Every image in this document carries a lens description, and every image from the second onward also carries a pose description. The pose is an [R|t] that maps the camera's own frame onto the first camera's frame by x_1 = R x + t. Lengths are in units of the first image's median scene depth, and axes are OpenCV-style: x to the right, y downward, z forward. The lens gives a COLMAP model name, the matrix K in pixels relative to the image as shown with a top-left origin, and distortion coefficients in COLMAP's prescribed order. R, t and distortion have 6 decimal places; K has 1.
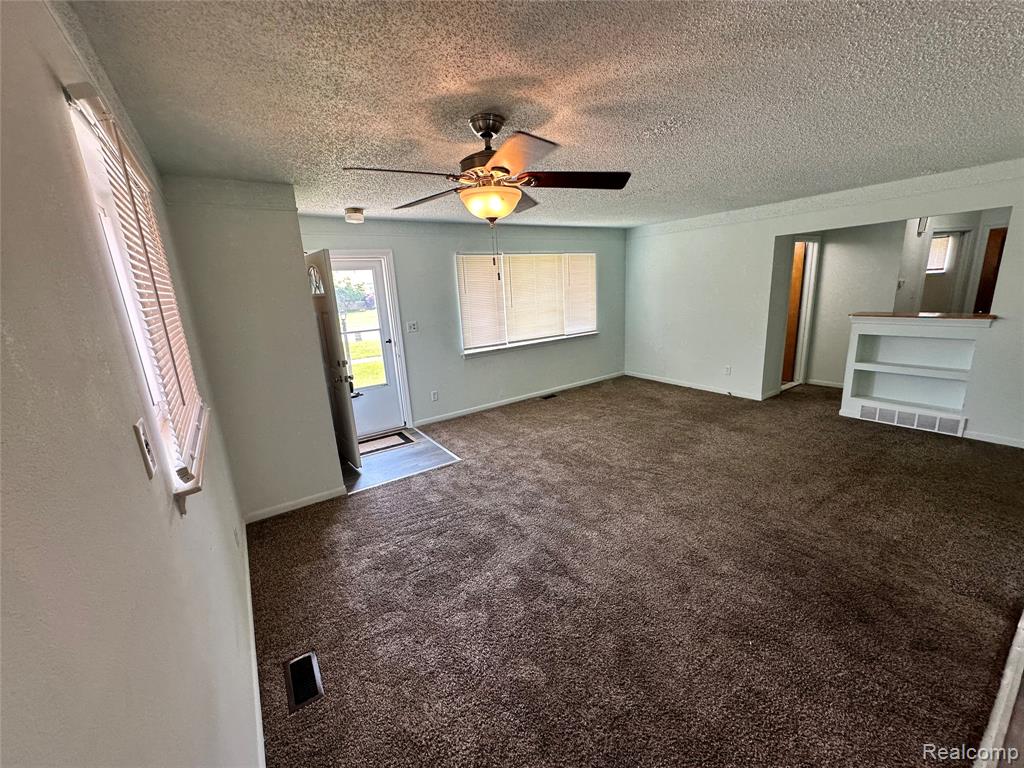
lens RADIAL K [[407.9, 0, 512.6], [0, 407.9, 382.9], [0, 0, 1]] dist [0.000794, 0.000077]
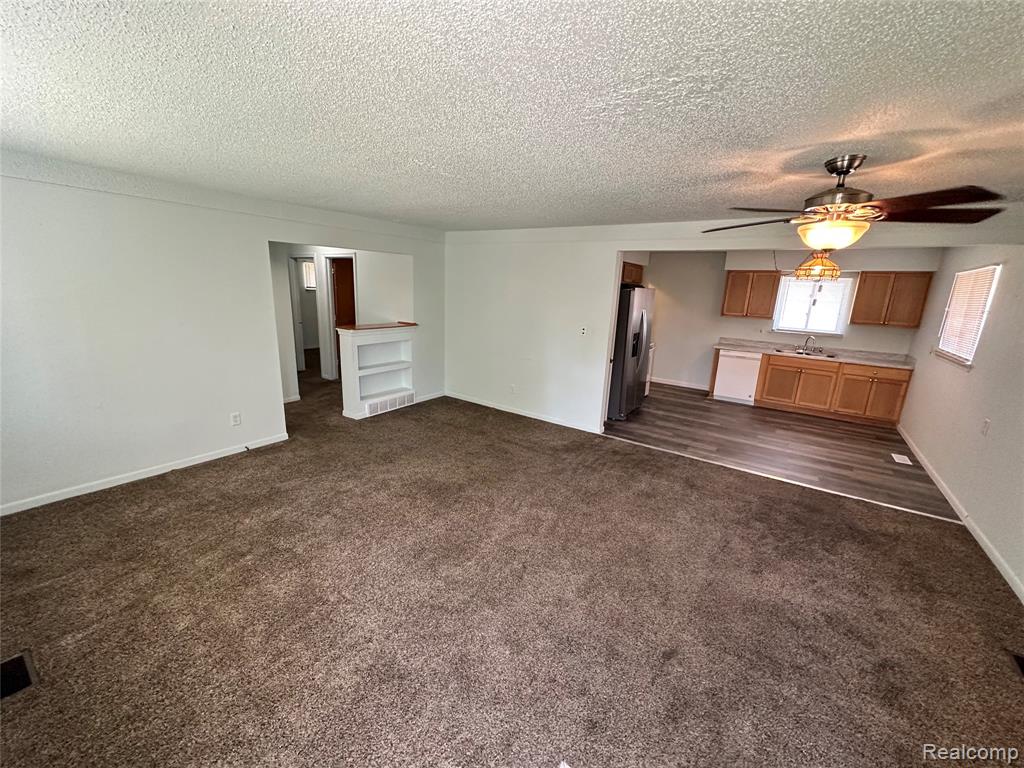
lens RADIAL K [[407.9, 0, 513.8], [0, 407.9, 380.4], [0, 0, 1]] dist [0.000794, 0.000077]
pose [[-0.351996, -0.171130, 0.920225, -0.437452], [0.199066, 0.946966, 0.252248, -0.276060], [-0.914588, 0.271976, -0.299262, 1.172522]]
